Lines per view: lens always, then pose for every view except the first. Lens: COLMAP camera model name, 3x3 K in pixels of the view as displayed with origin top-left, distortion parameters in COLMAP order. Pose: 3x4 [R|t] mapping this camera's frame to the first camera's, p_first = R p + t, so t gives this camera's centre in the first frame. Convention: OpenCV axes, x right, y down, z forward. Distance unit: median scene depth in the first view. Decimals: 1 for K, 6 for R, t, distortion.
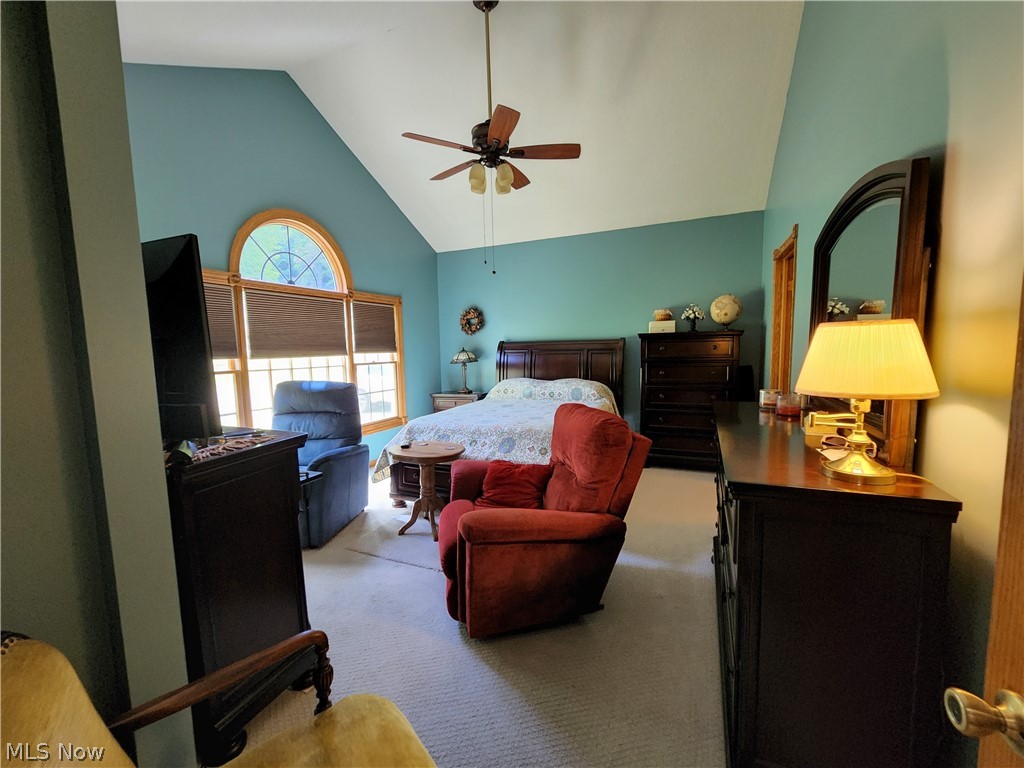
lens RADIAL K [[418.1, 0, 513.5], [0, 418.1, 387.4], [0, 0, 1]] dist [-0.000220, 0.000262]
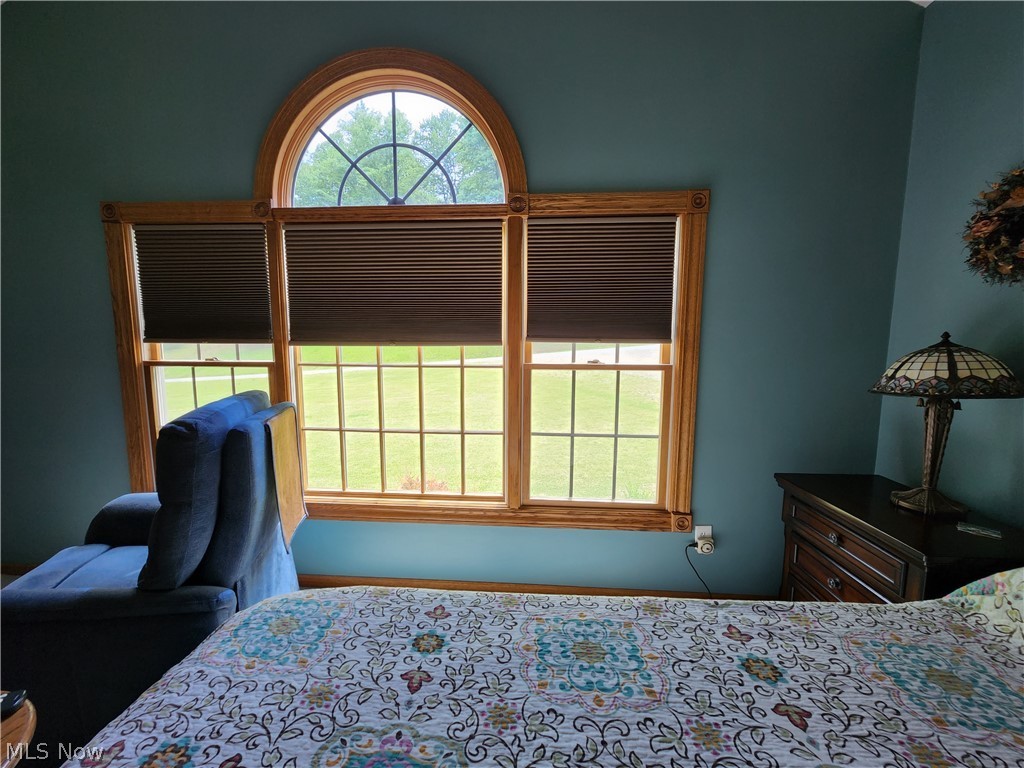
lens RADIAL K [[418.1, 0, 507.6], [0, 418.1, 385.6], [0, 0, 1]] dist [-0.000220, 0.000262]
pose [[0.350769, 0.129019, -0.927532, 0.026008], [-0.099460, 0.989994, 0.100094, -0.073329], [0.931165, 0.057142, 0.360092, 0.777609]]
